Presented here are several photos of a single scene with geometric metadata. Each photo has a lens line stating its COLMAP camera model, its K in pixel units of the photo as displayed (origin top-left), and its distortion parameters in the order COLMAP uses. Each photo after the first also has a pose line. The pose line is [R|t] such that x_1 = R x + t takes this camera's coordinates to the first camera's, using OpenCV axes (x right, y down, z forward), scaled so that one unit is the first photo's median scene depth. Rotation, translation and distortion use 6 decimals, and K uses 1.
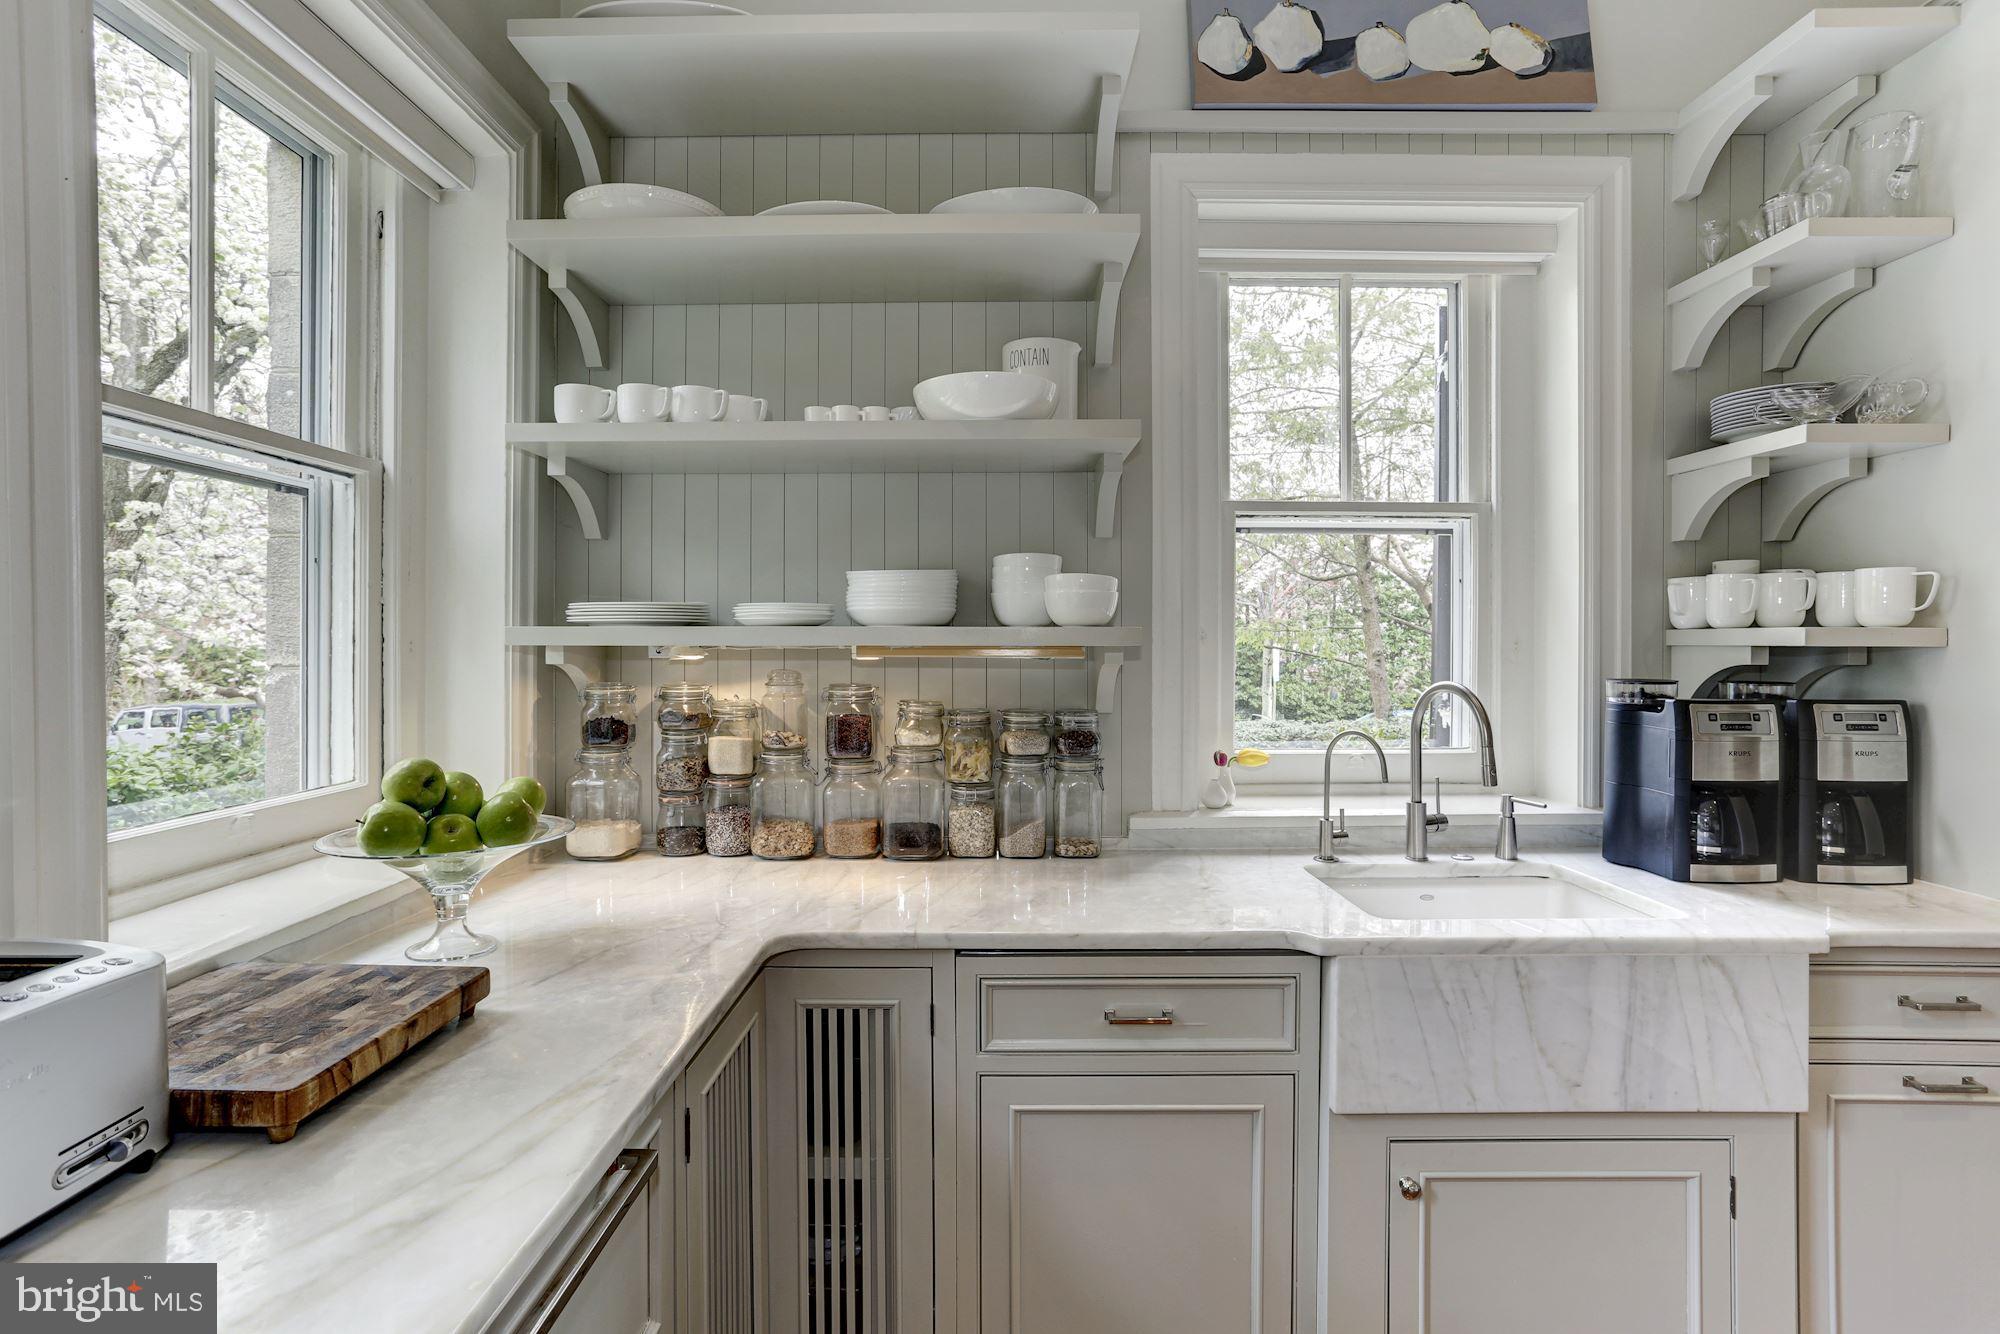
lens RADIAL K [[964.6, 0, 992.0], [0, 964.6, 655.1], [0, 0, 1]] dist [-0.019639, 0.000809]
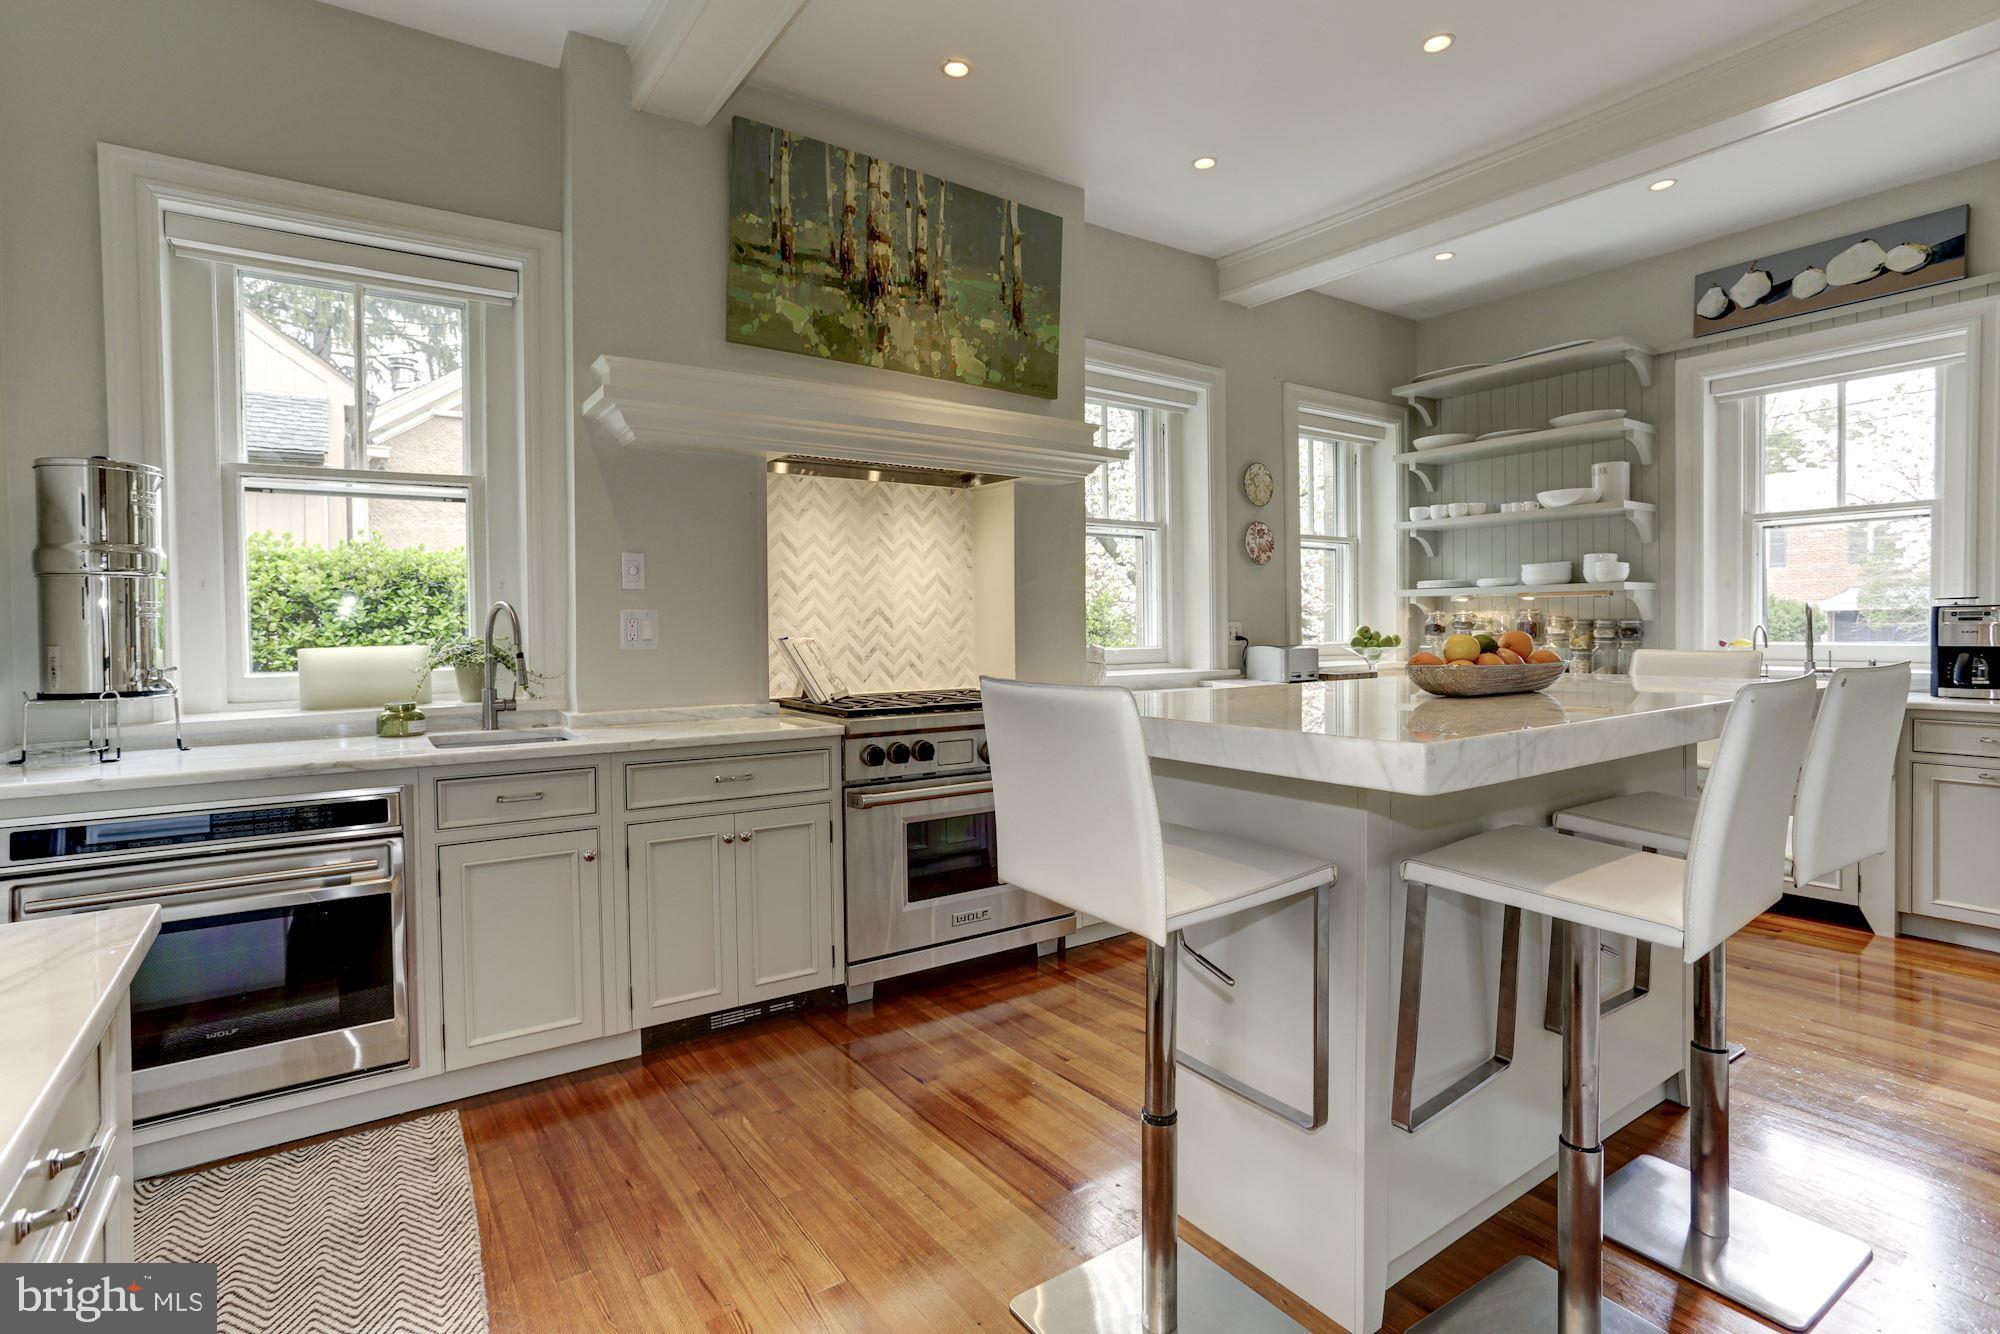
lens RADIAL K [[964.6, 0, 972.5], [0, 964.6, 635.7], [0, 0, 1]] dist [-0.019639, 0.000809]
pose [[0.566522, 0.006416, -0.824021, 1.085668], [0.013898, 0.999753, 0.017339, 0.035606], [0.823929, -0.021275, 0.566293, -1.593137]]
